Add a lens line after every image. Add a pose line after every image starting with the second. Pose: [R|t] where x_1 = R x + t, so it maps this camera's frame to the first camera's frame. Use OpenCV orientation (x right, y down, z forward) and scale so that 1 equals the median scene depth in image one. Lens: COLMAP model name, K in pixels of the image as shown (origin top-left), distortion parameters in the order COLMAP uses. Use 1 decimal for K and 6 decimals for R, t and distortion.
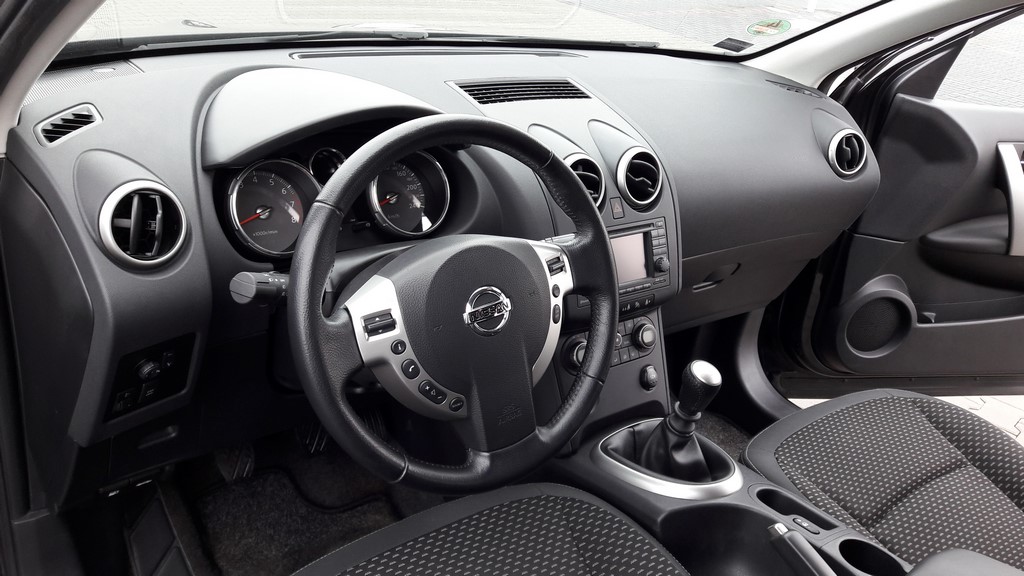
lens RADIAL K [[844.6, 0, 518.8], [0, 844.6, 274.1], [0, 0, 1]] dist [0.142137, -0.290372]
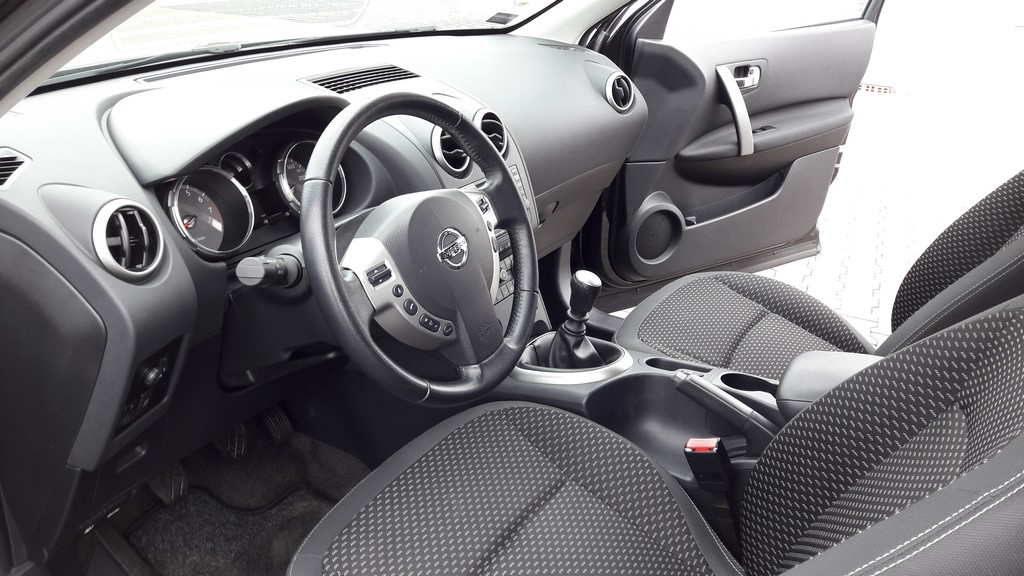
lens RADIAL K [[833.8, 0, 512.0], [0, 833.8, 288.0], [0, 0, 1]] dist [0.139367, -0.279147]
pose [[0.927322, -0.235088, 0.291218, -0.203878], [0.229843, 0.971805, 0.052610, 0.035466], [-0.295375, 0.018148, 0.955209, -0.096084]]
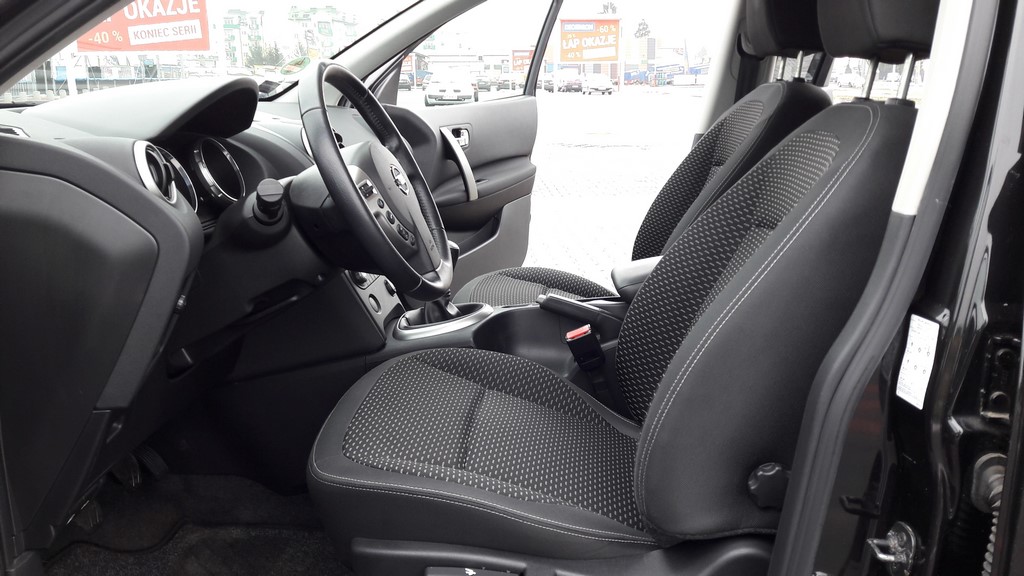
lens RADIAL K [[844.6, 0, 518.8], [0, 844.6, 274.1], [0, 0, 1]] dist [0.142137, -0.290372]
pose [[0.654248, -0.298597, 0.694838, -0.643274], [0.407825, 0.913022, 0.008357, 0.174799], [-0.636898, 0.277905, 0.719118, -0.105149]]
